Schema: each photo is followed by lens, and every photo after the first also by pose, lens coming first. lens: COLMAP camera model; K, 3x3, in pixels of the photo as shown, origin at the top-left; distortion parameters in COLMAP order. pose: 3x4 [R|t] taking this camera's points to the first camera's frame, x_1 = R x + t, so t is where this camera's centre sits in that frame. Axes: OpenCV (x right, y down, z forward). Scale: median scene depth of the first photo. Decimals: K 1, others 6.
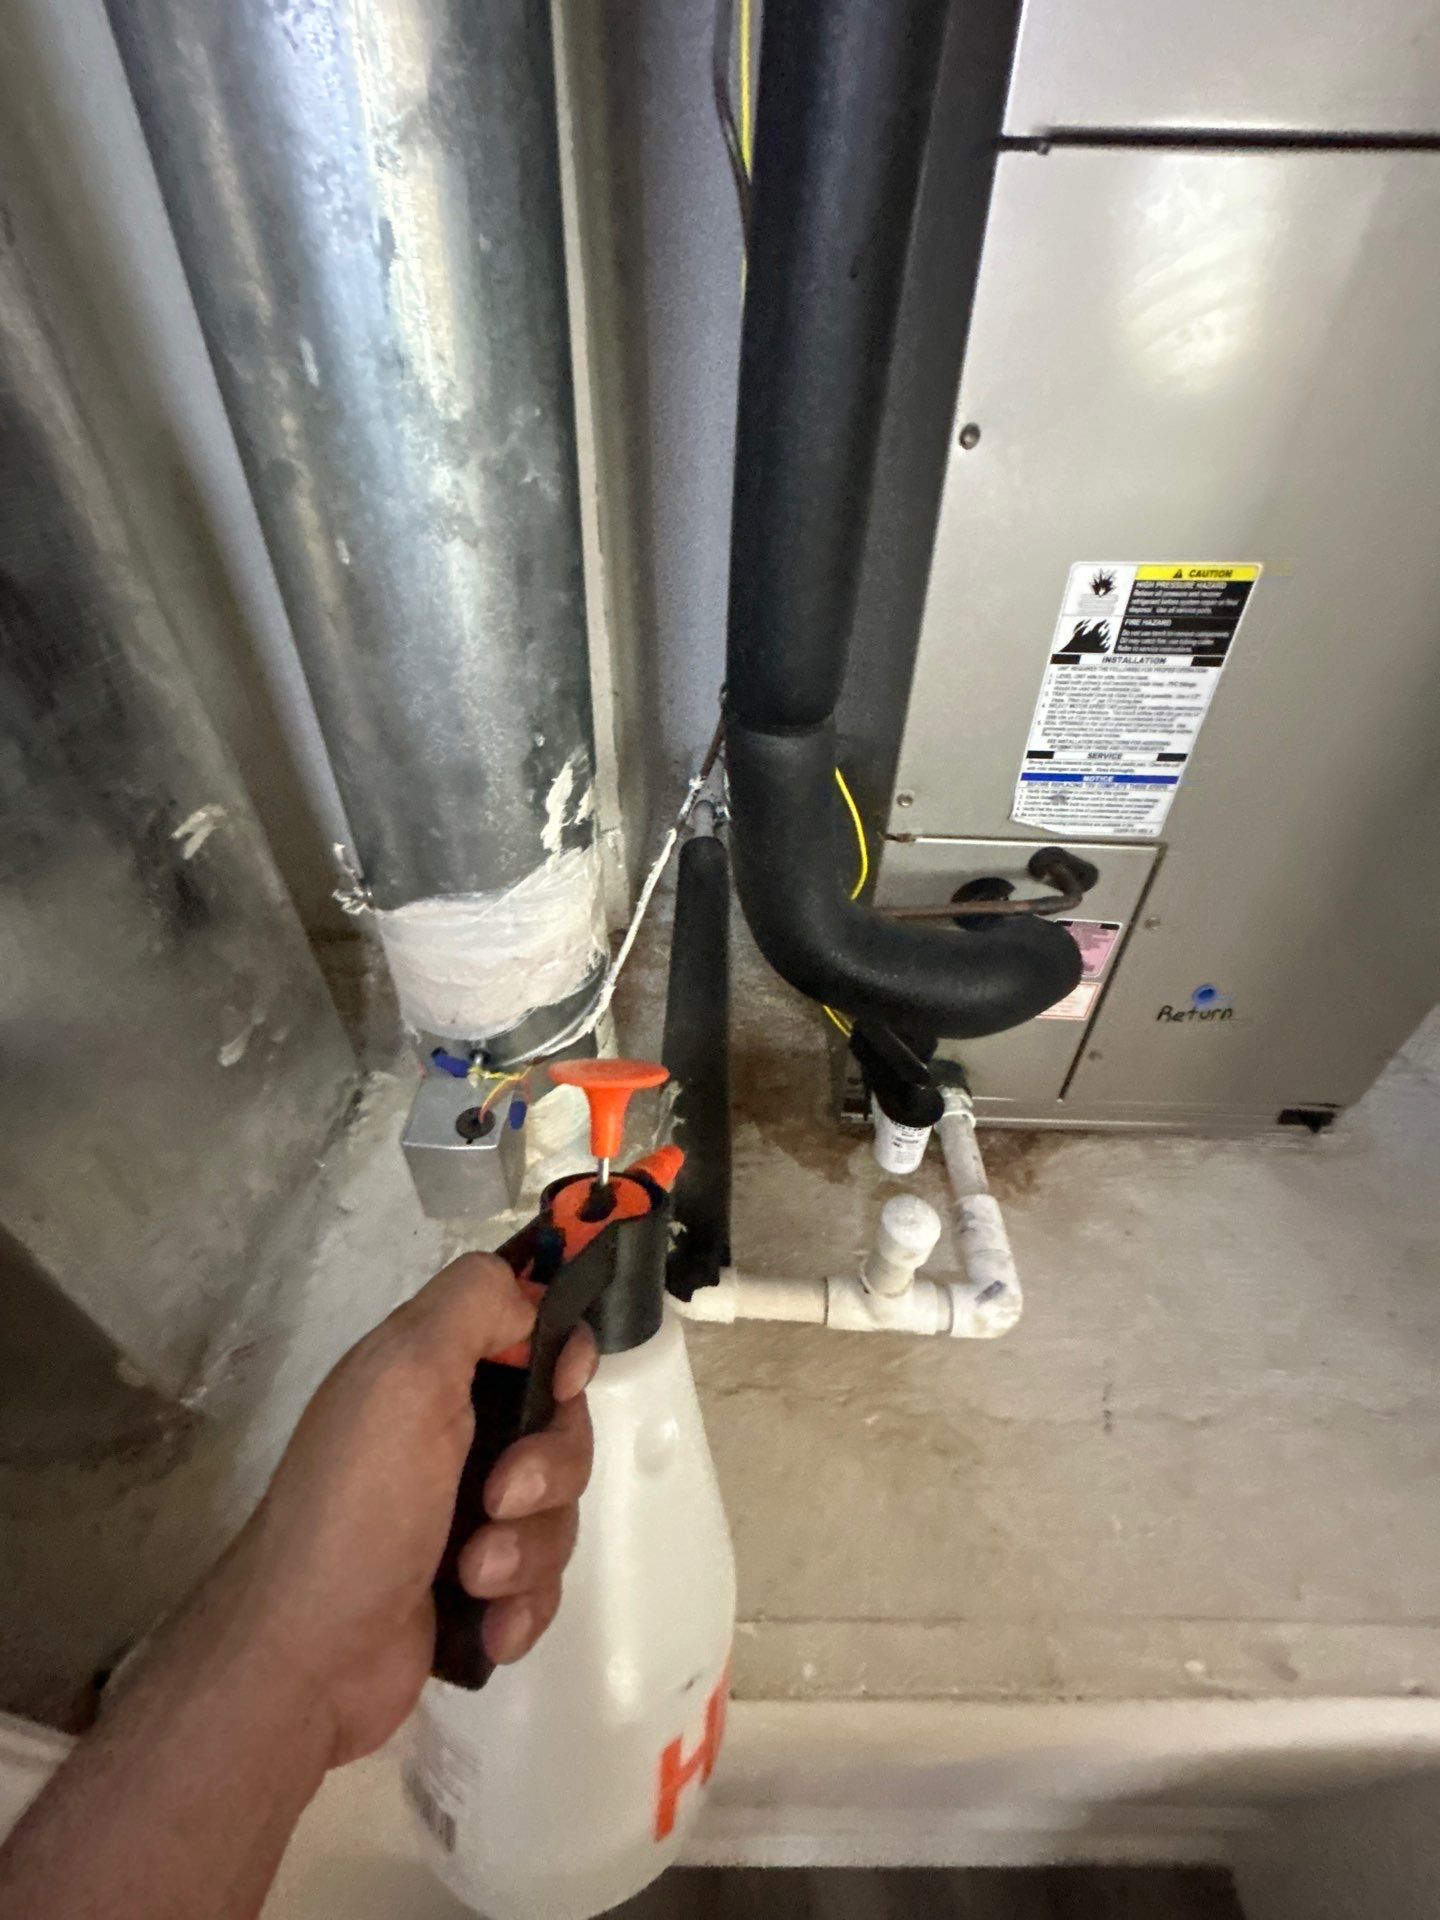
lens RADIAL K [[756.4, 0, 718.9], [0, 756.4, 942.5], [0, 0, 1]] dist [-0.001618, -0.001850]
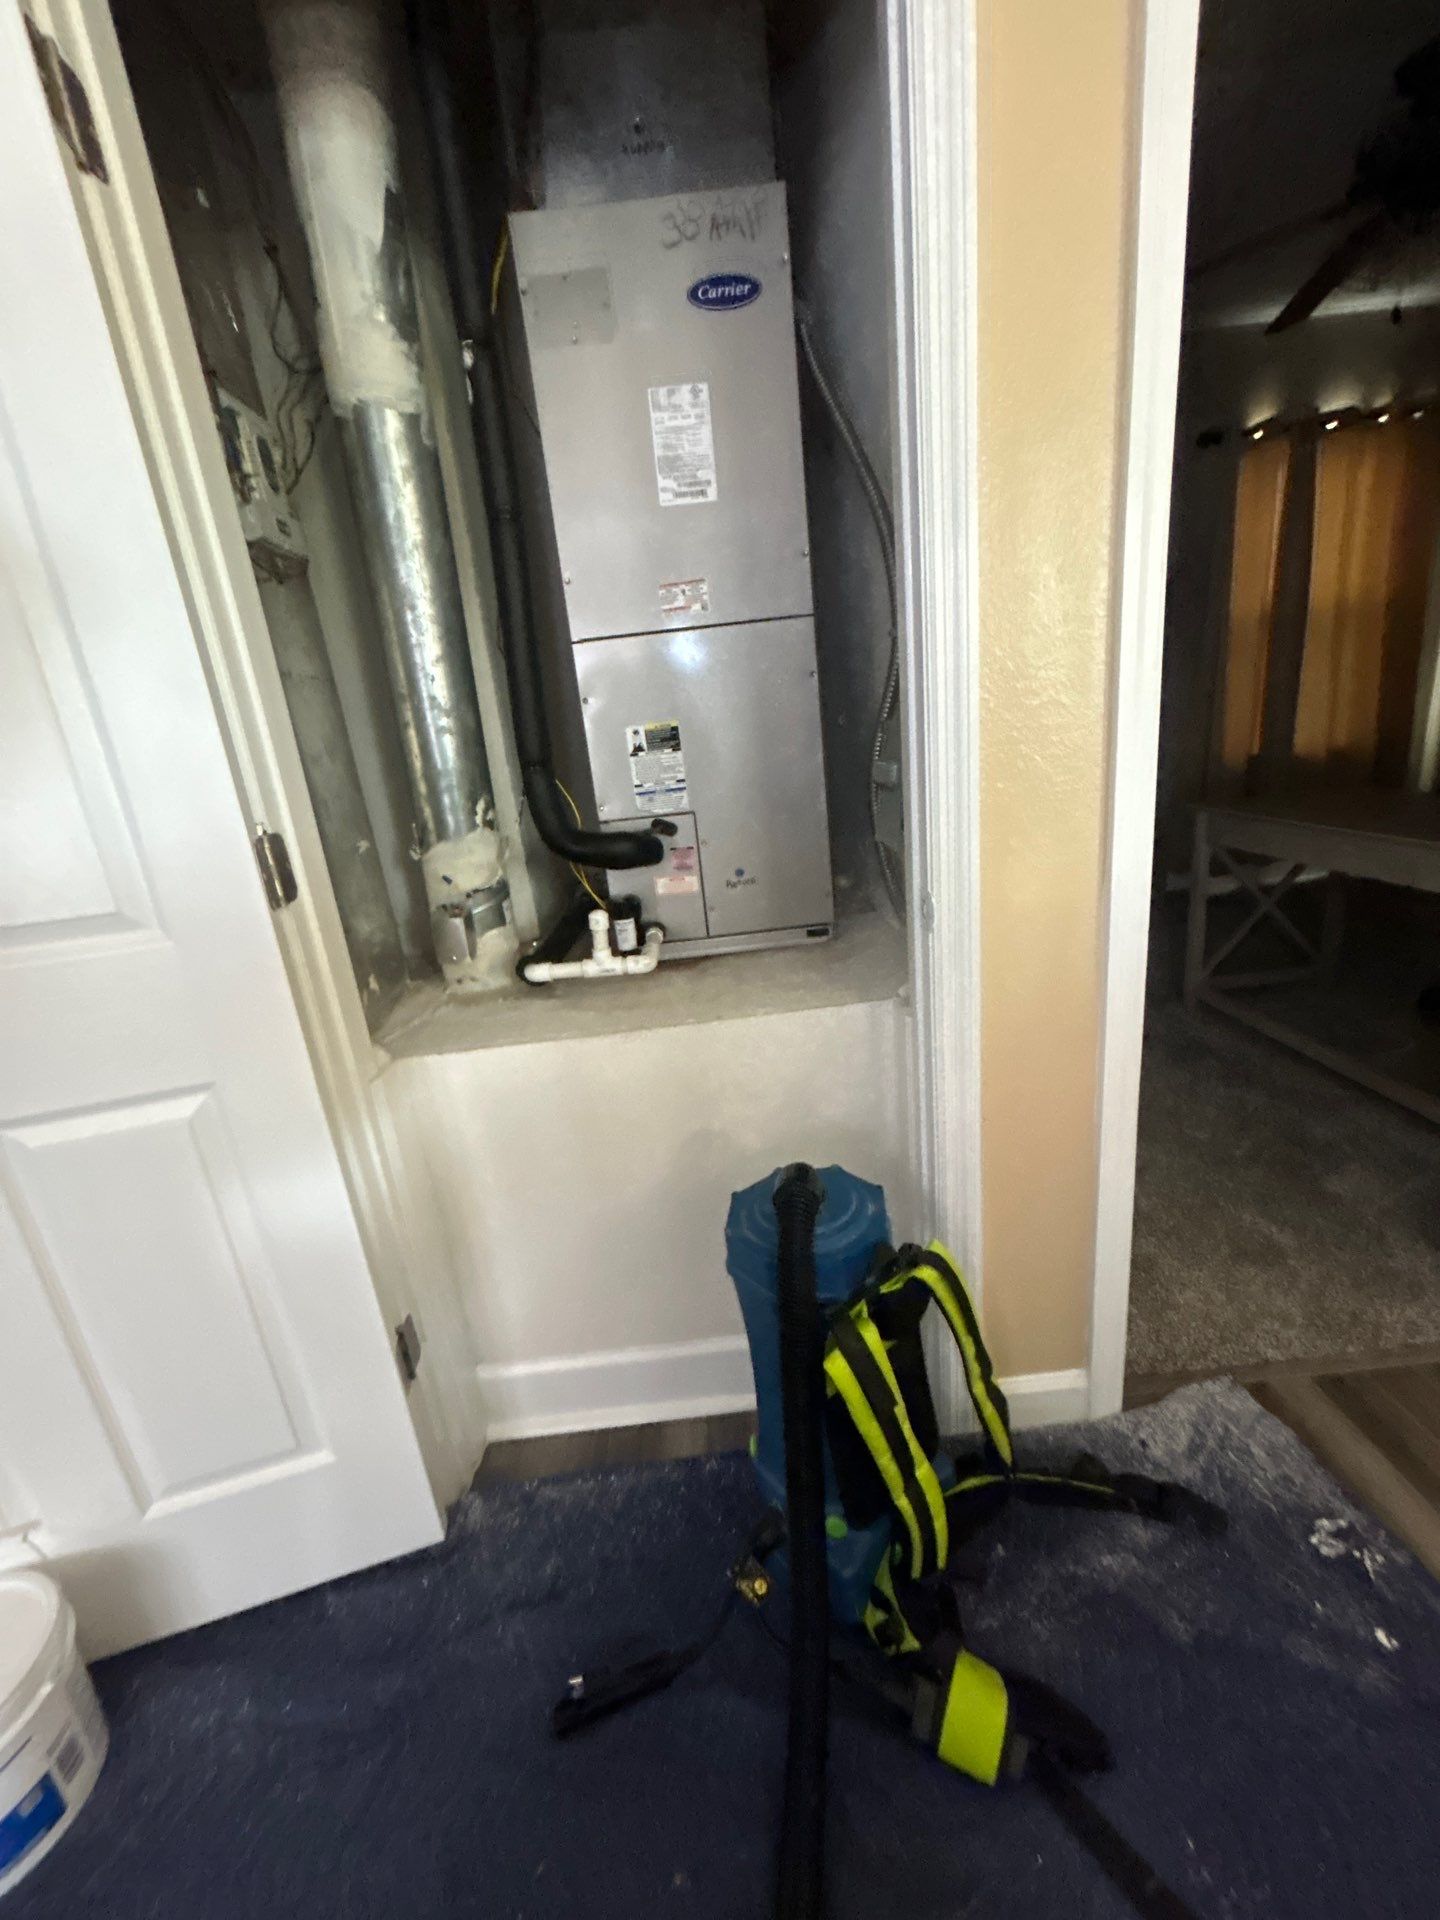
lens RADIAL K [[756.4, 0, 721.4], [0, 756.4, 951.6], [0, 0, 1]] dist [-0.001618, -0.001850]
pose [[0.991762, -0.127698, 0.010054, 0.642049], [0.123270, 0.930134, -0.345912, 1.486009], [0.034820, 0.344302, 0.938213, -1.644303]]
